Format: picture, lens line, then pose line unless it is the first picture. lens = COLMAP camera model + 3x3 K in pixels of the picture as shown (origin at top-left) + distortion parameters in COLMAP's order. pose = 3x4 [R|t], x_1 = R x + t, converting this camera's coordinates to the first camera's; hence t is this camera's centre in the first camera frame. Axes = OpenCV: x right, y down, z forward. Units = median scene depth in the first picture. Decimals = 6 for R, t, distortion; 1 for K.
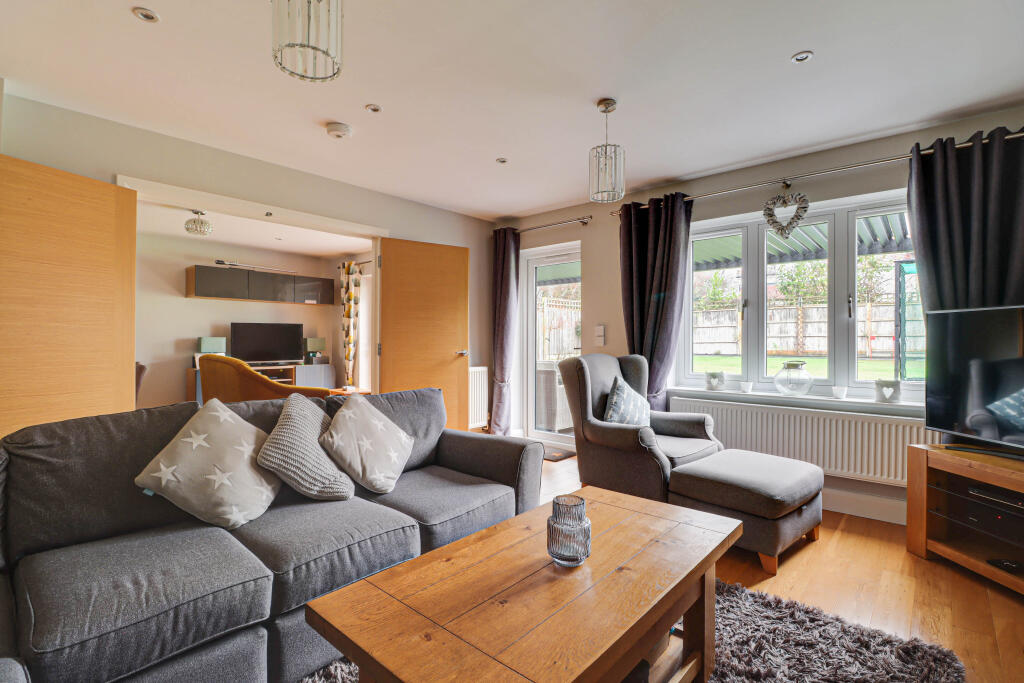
lens RADIAL K [[483.0, 0, 512.0], [0, 483.0, 341.5], [0, 0, 1]] dist [-0.004133, -0.000438]
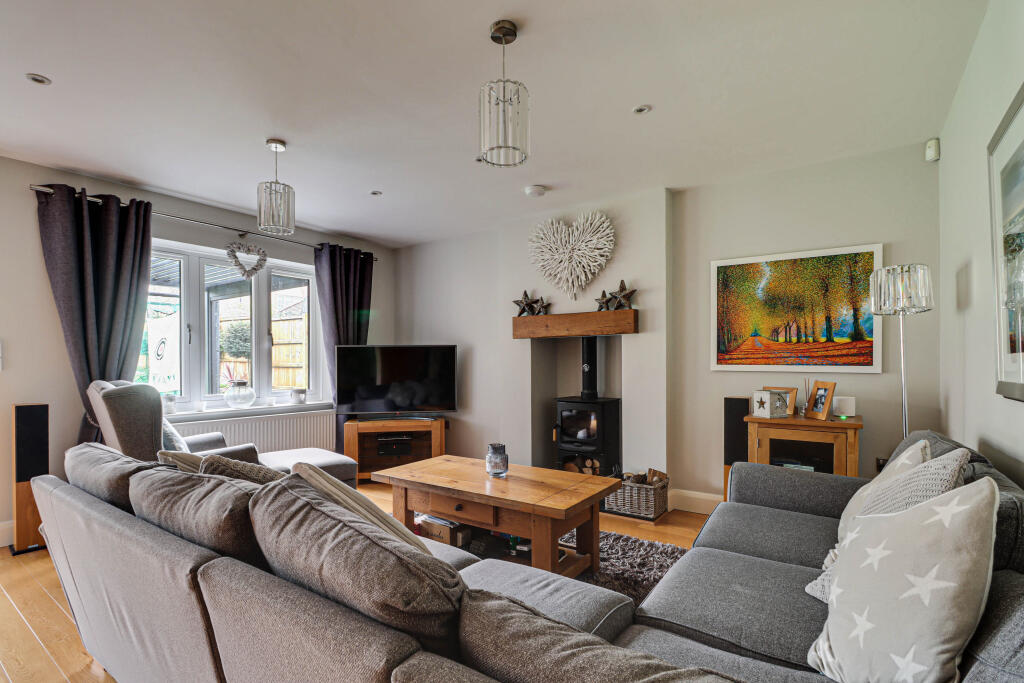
lens RADIAL K [[483.0, 0, 512.0], [0, 483.0, 341.5], [0, 0, 1]] dist [-0.004133, -0.000438]
pose [[-0.107236, 0.044876, 0.993220, -0.732980], [0.009022, 0.998984, -0.044162, 0.004874], [-0.994193, 0.004225, -0.107532, 0.470251]]
